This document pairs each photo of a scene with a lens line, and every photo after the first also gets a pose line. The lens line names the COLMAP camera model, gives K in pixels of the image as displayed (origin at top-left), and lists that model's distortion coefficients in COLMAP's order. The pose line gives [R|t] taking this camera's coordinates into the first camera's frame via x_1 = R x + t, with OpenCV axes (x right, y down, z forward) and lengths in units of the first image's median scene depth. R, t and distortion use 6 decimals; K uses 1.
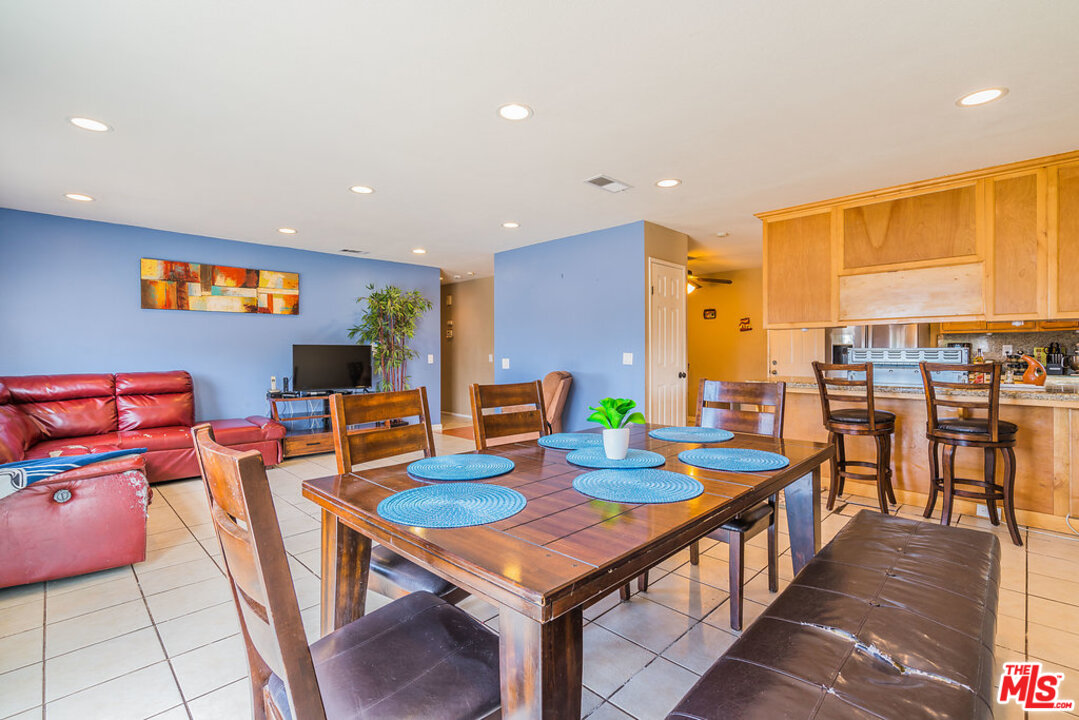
lens RADIAL K [[499.6, 0, 537.0], [0, 499.6, 352.0], [0, 0, 1]] dist [-0.005594, -0.000156]
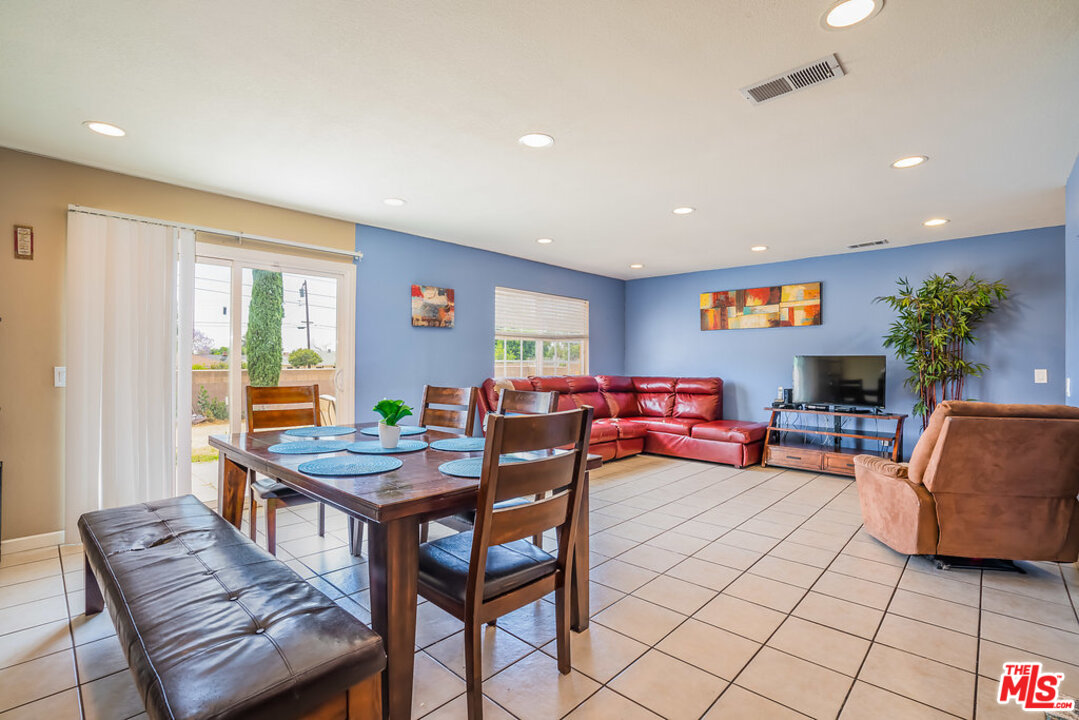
lens RADIAL K [[499.6, 0, 539.2], [0, 499.6, 360.9], [0, 0, 1]] dist [-0.005594, -0.000156]
pose [[0.034714, -0.000132, -0.999397, 0.528399], [-0.003122, 0.999995, -0.000241, -0.003371], [0.999392, 0.003129, 0.034713, 0.488018]]
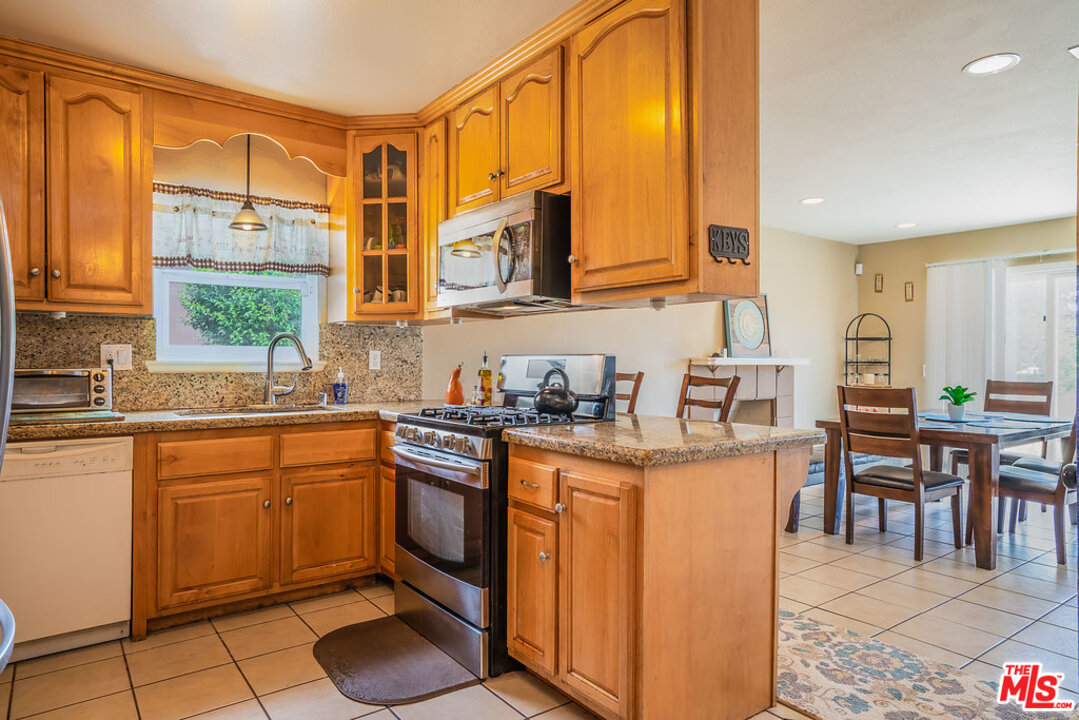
lens RADIAL K [[650.3, 0, 542.0], [0, 650.3, 362.6], [0, 0, 1]] dist [-0.028783, 0.023355]
pose [[-0.991107, -0.002293, 0.133050, 0.485080], [-0.001778, 0.999990, 0.003994, -0.001787], [-0.133058, 0.003721, -0.991101, 1.312935]]
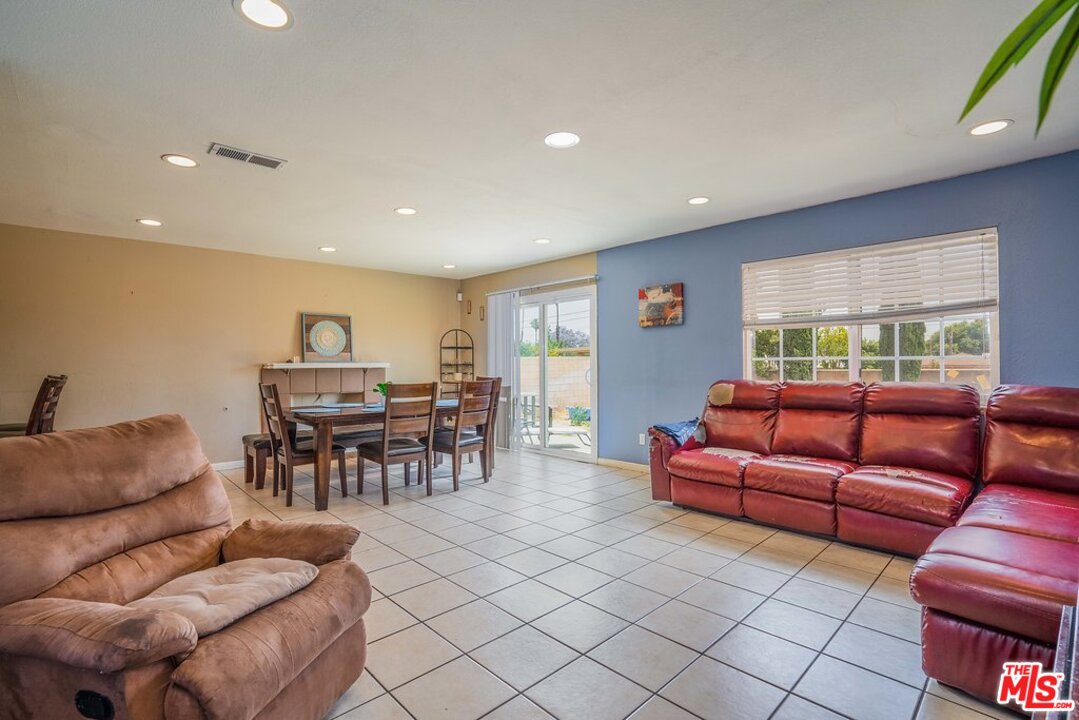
lens RADIAL K [[499.6, 0, 538.7], [0, 499.6, 366.2], [0, 0, 1]] dist [-0.005594, -0.000156]
pose [[-0.999880, 0.012012, 0.009798, -0.255937], [0.012068, 0.999911, 0.005658, 0.001178], [-0.009729, 0.005776, -0.999936, 1.322137]]
